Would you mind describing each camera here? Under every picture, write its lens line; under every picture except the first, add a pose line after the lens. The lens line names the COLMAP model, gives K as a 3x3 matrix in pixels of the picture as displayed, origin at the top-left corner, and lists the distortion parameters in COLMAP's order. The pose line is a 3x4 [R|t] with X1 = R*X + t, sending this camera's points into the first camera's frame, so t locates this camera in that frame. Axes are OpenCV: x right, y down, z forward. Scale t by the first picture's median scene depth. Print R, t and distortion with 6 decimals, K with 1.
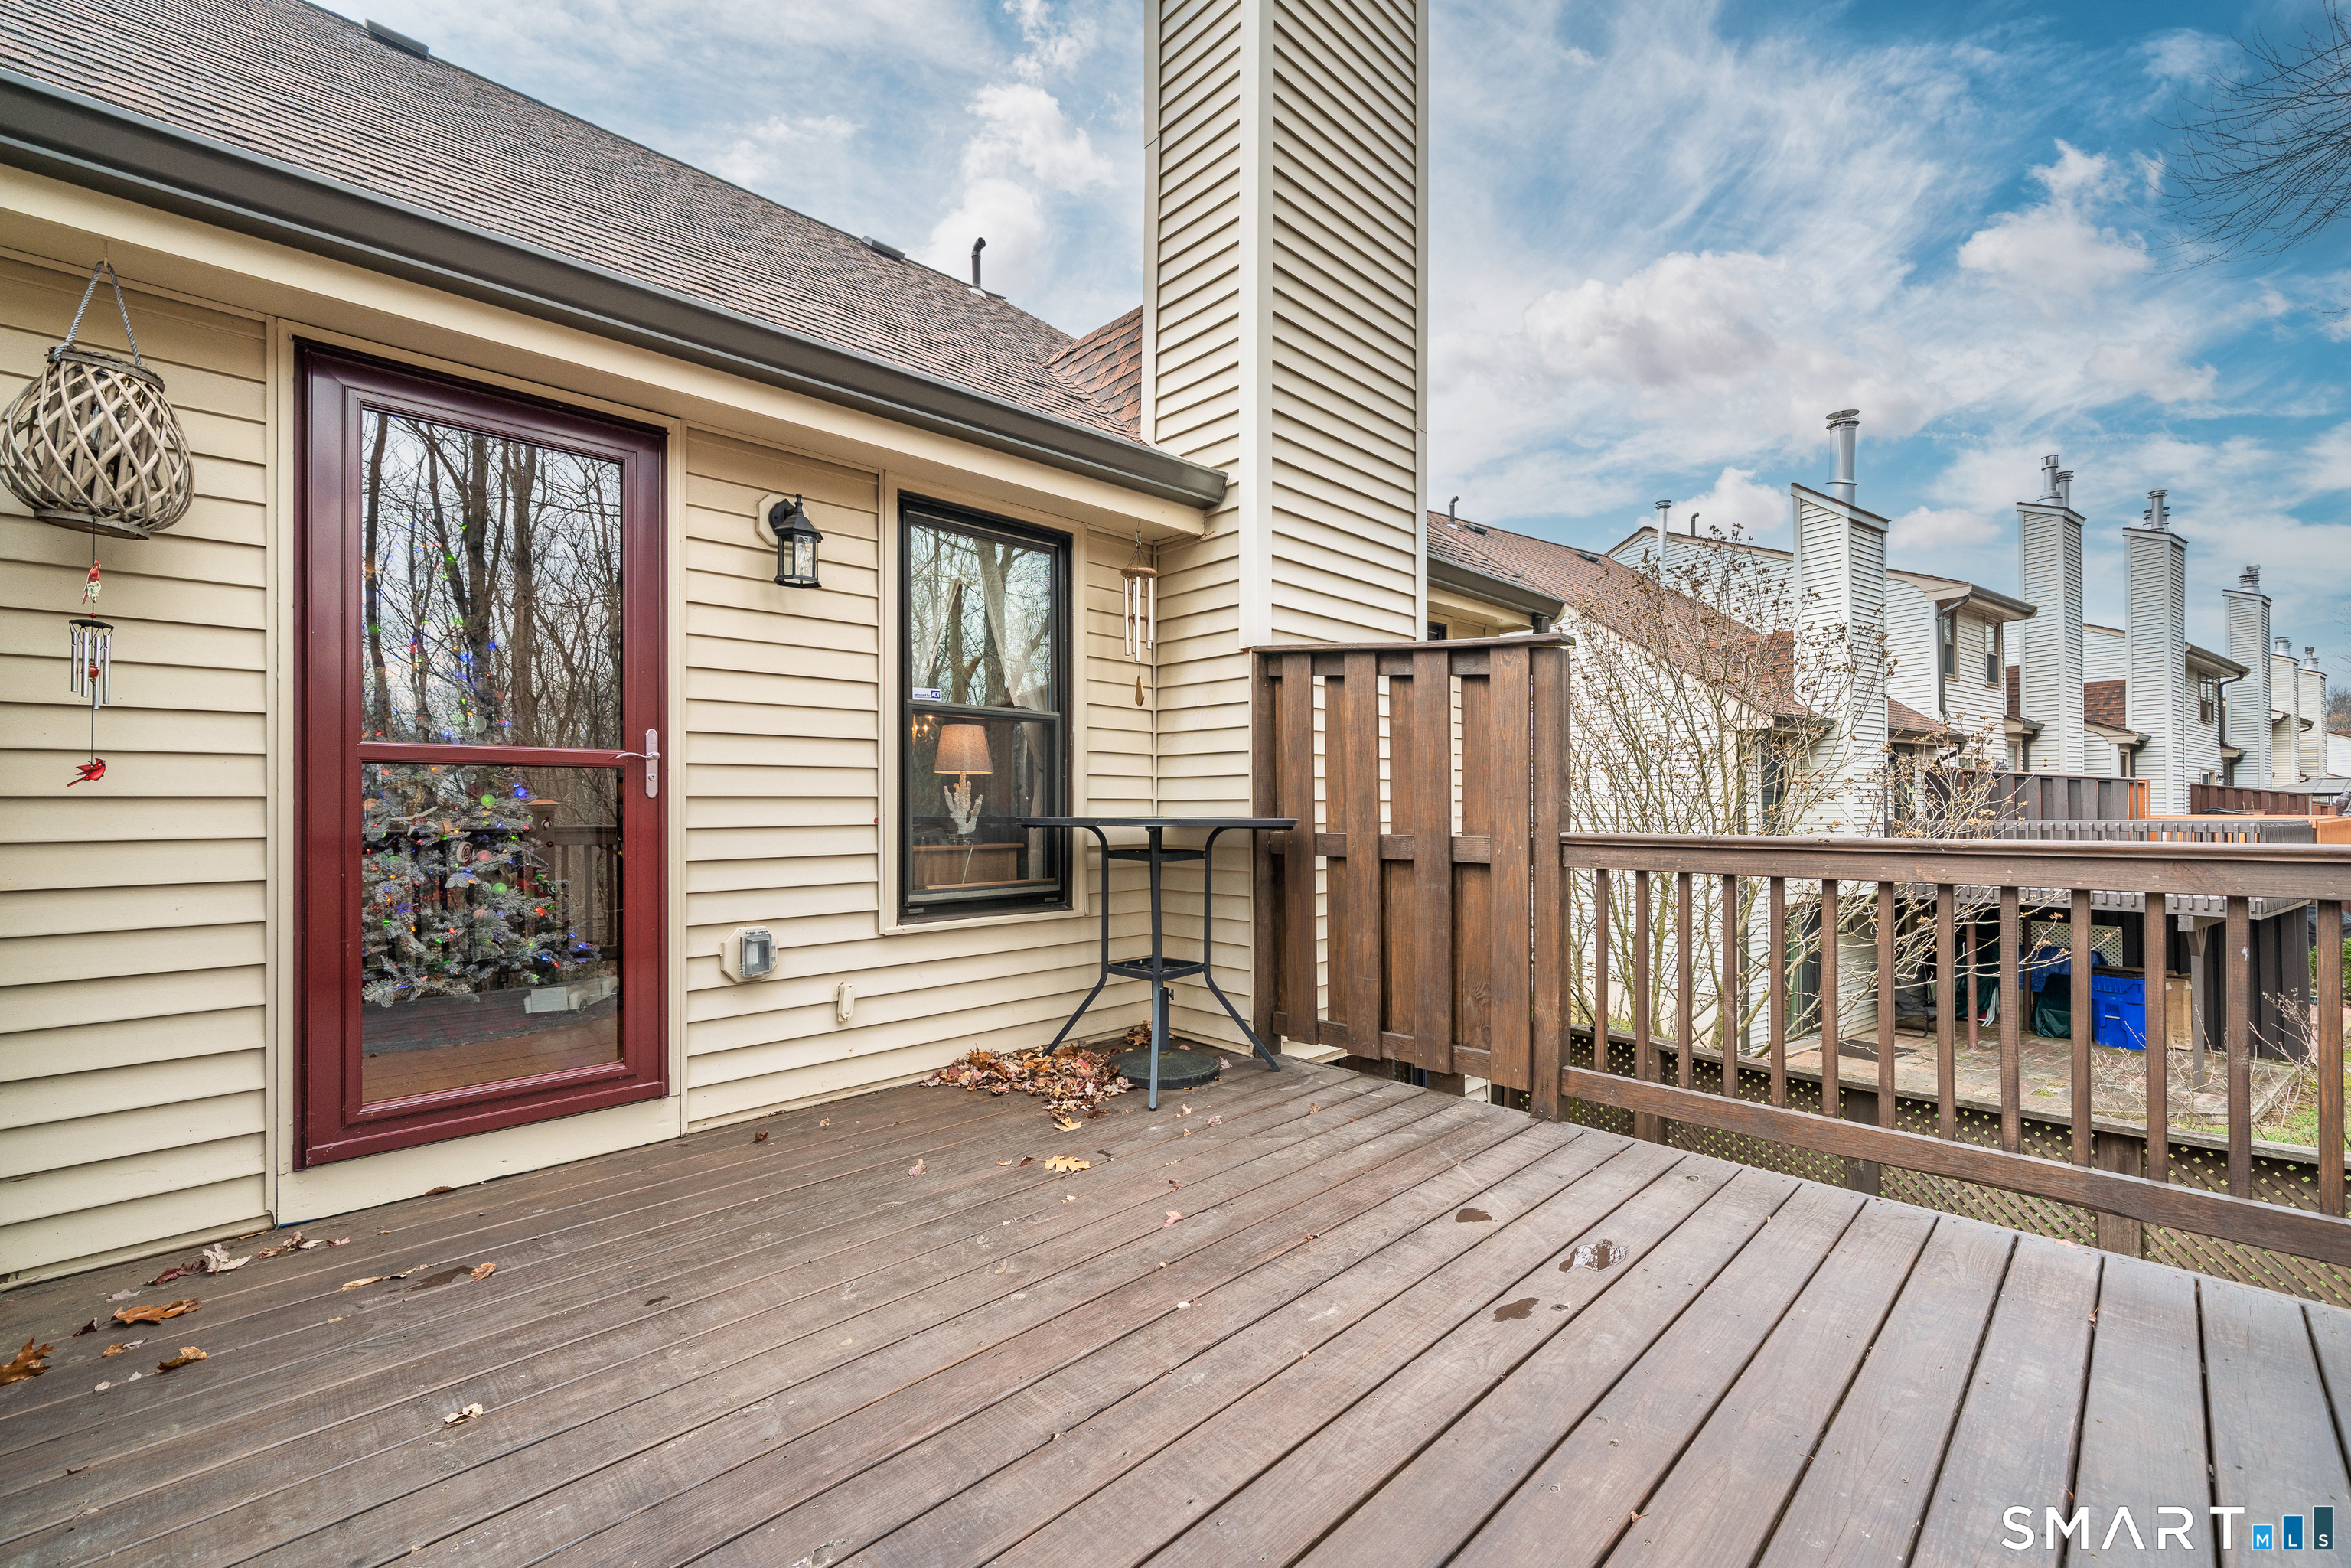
lens RADIAL K [[981.5, 0, 1177.9], [0, 981.5, 802.0], [0, 0, 1]] dist [-0.002172, -0.000042]
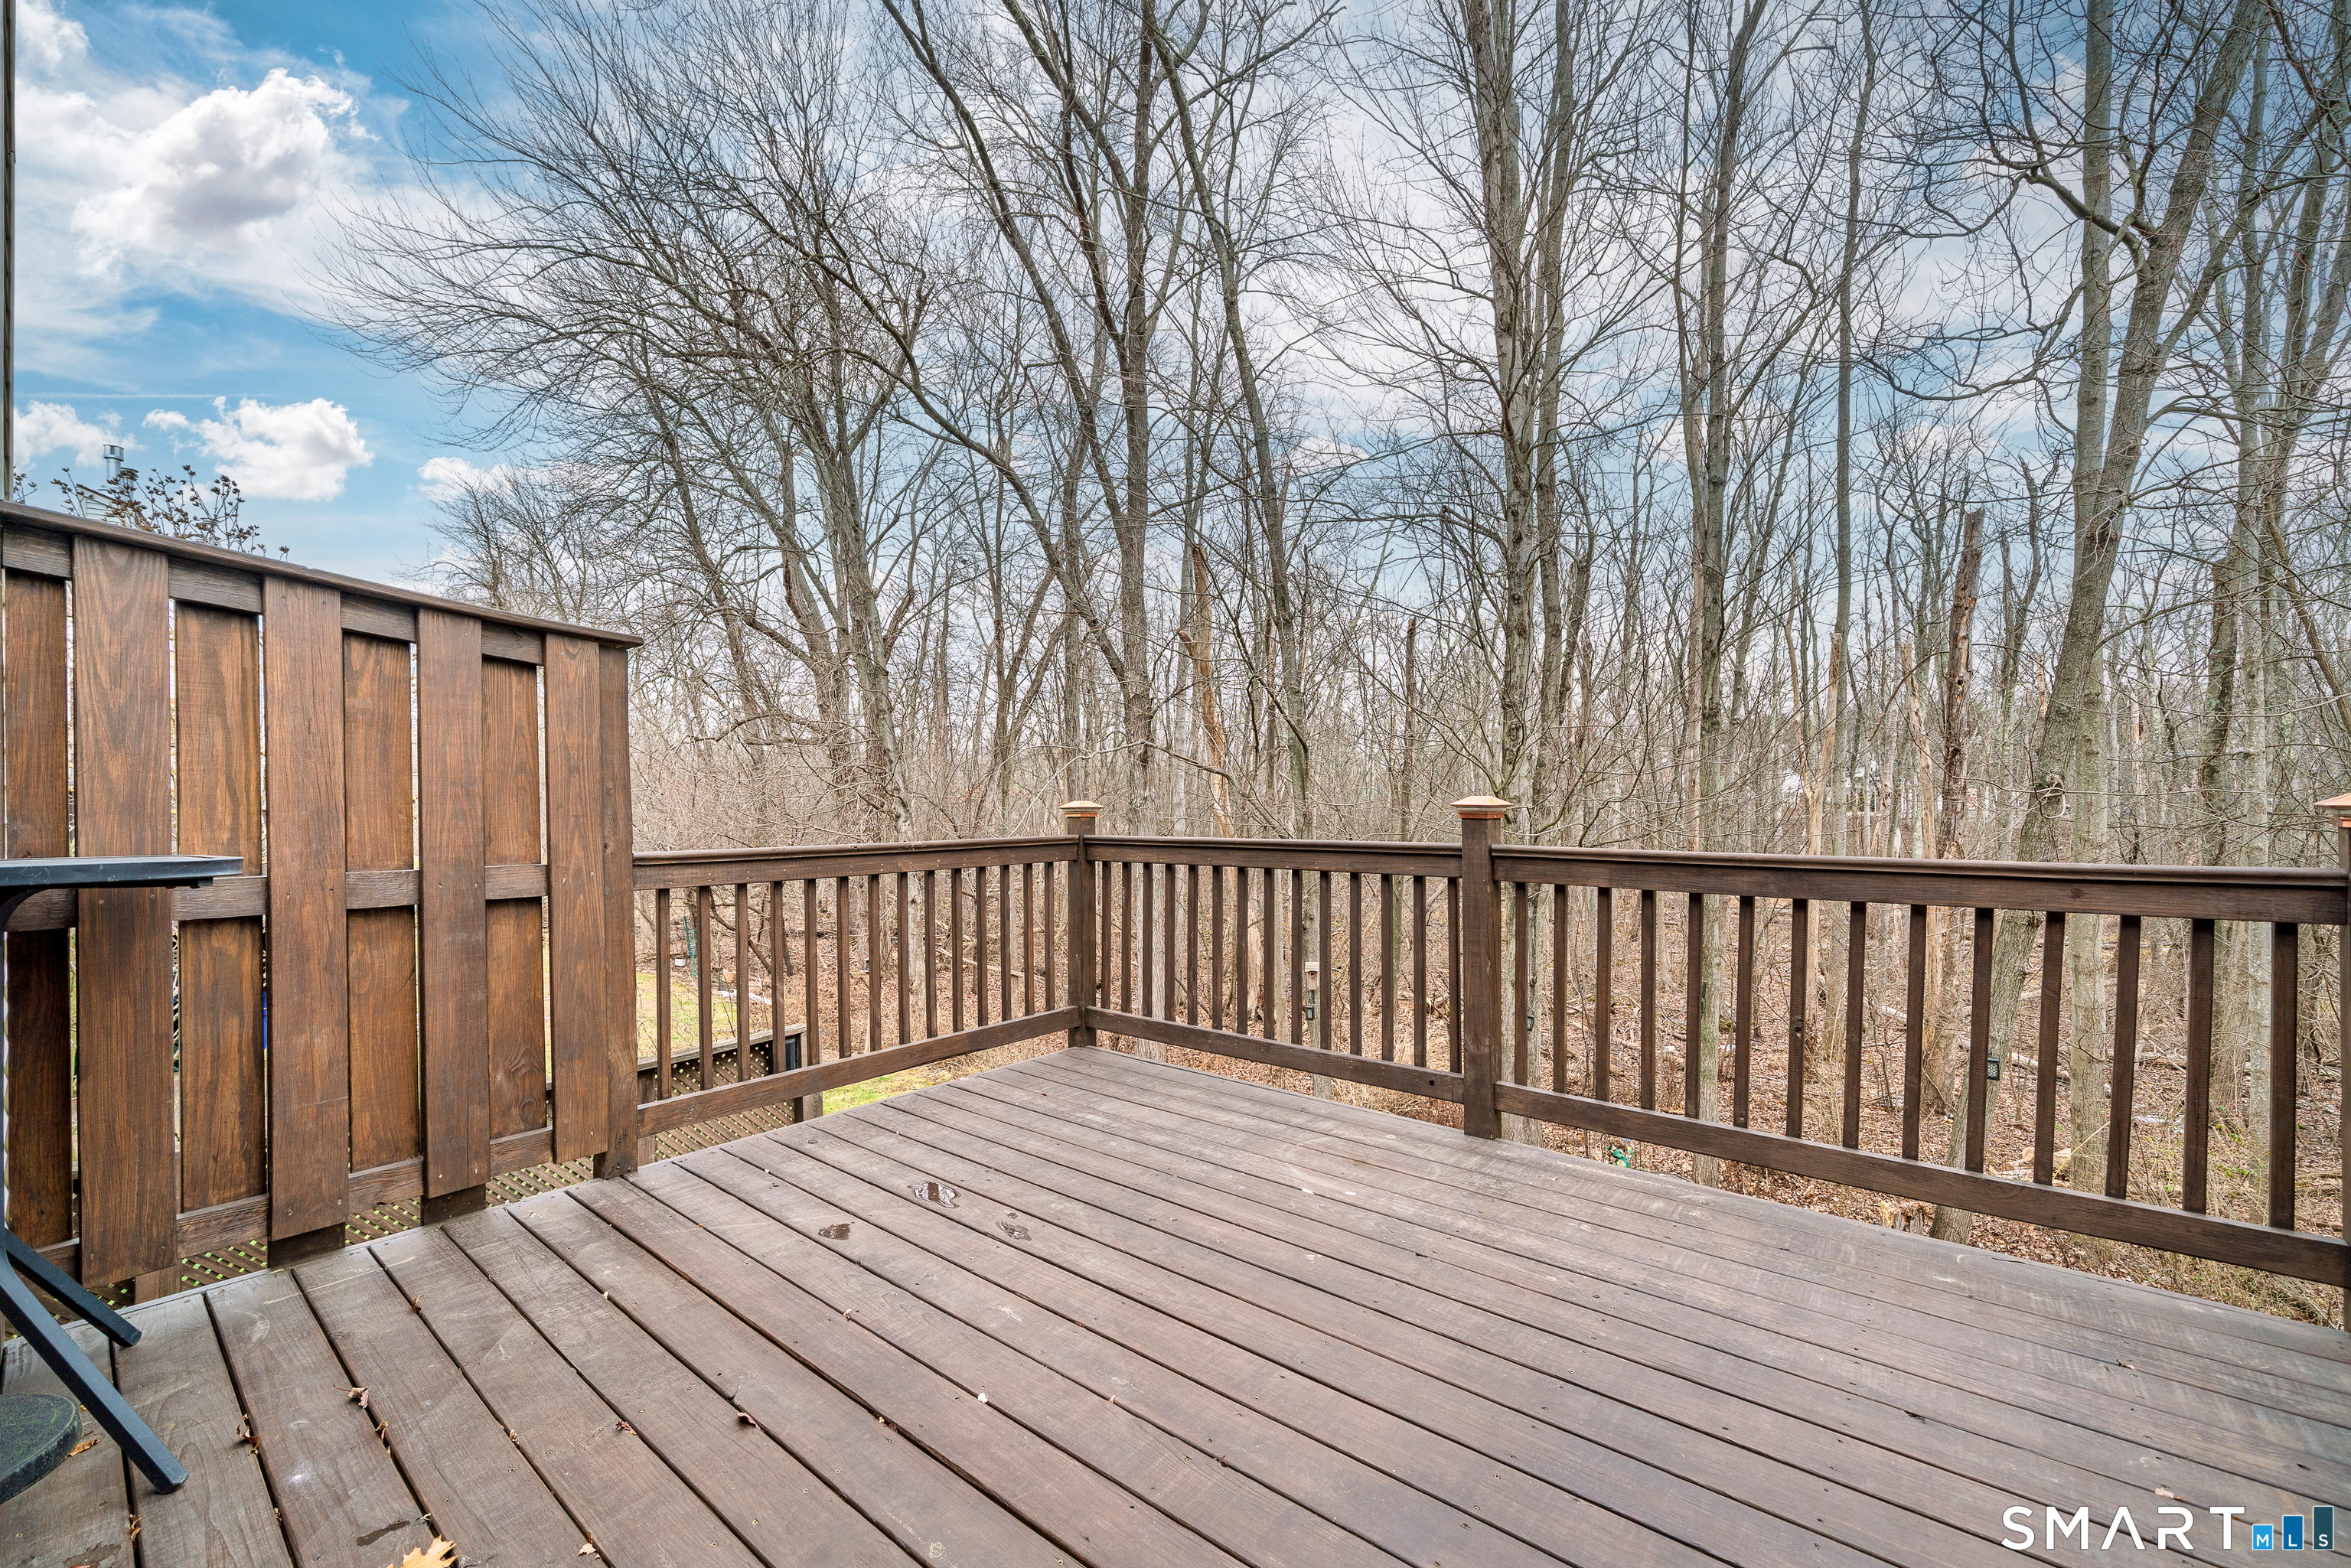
lens RADIAL K [[981.5, 0, 1177.9], [0, 981.5, 802.0], [0, 0, 1]] dist [-0.002172, -0.000042]
pose [[-0.138242, 0.006036, 0.990380, -0.687410], [0.003214, 0.999979, -0.005645, -0.010856], [-0.990393, 0.002403, -0.138258, 0.730575]]
